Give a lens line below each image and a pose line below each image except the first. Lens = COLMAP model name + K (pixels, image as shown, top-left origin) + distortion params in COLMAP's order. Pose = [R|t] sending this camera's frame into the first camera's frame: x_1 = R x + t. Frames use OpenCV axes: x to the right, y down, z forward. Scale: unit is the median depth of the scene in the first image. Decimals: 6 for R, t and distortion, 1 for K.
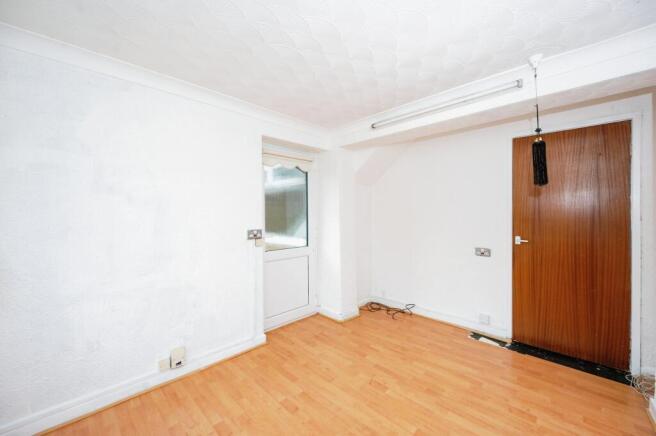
lens RADIAL K [[259.7, 0, 326.2], [0, 259.7, 217.3], [0, 0, 1]] dist [0.001829, 0.000317]
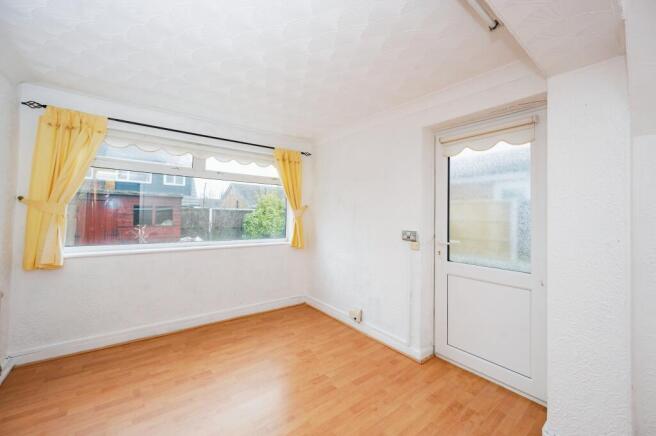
lens RADIAL K [[259.7, 0, 323.1], [0, 259.7, 212.5], [0, 0, 1]] dist [0.001829, 0.000317]
pose [[-0.124701, -0.005799, -0.992177, 0.793700], [-0.025818, 0.999663, -0.002598, -0.010838], [0.991858, 0.025292, -0.124809, 0.899613]]
